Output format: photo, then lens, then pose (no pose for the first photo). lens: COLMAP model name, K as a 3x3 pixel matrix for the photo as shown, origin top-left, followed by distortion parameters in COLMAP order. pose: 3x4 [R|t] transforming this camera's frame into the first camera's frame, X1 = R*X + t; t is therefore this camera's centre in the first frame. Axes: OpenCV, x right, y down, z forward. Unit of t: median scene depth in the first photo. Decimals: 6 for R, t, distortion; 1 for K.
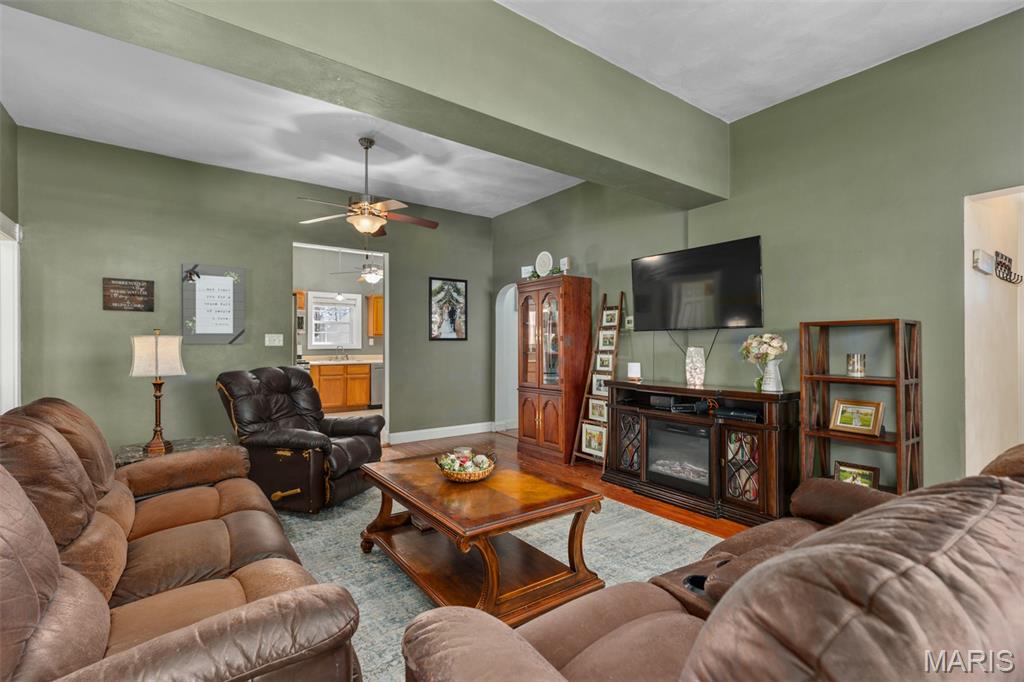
lens RADIAL K [[463.5, 0, 512.0], [0, 463.5, 341.0], [0, 0, 1]] dist [0.002056, 0.001459]
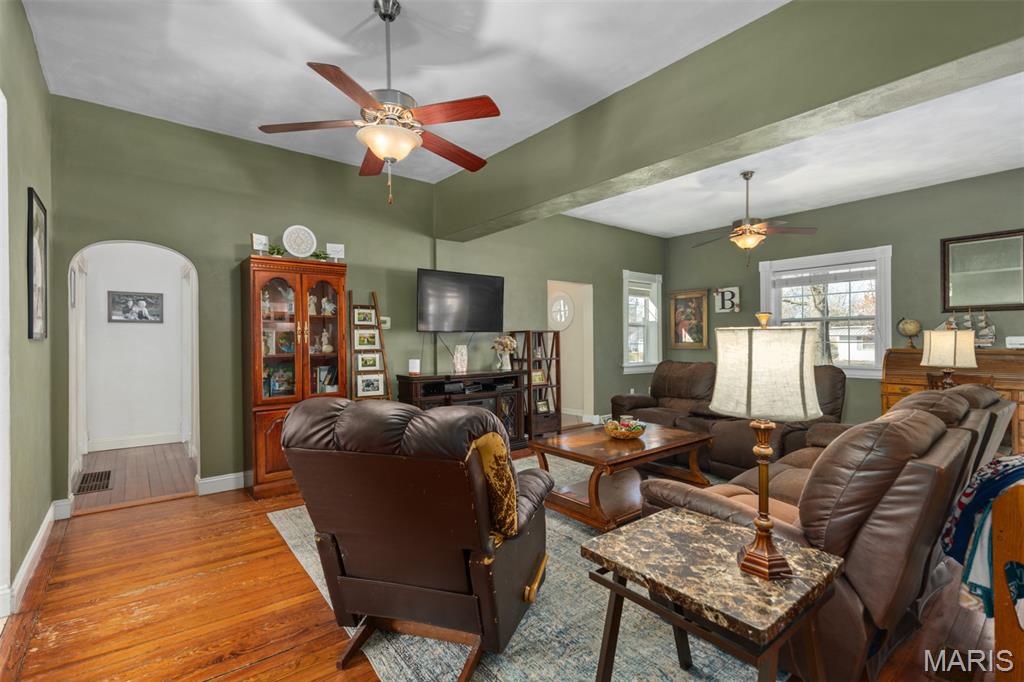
lens RADIAL K [[463.5, 0, 512.0], [0, 463.5, 341.0], [0, 0, 1]] dist [0.002056, 0.001459]
pose [[-0.052620, 0.000914, 0.998614, -0.804268], [-0.000980, 0.999999, -0.000967, 0.002295], [-0.998614, -0.001029, -0.052619, 0.751664]]
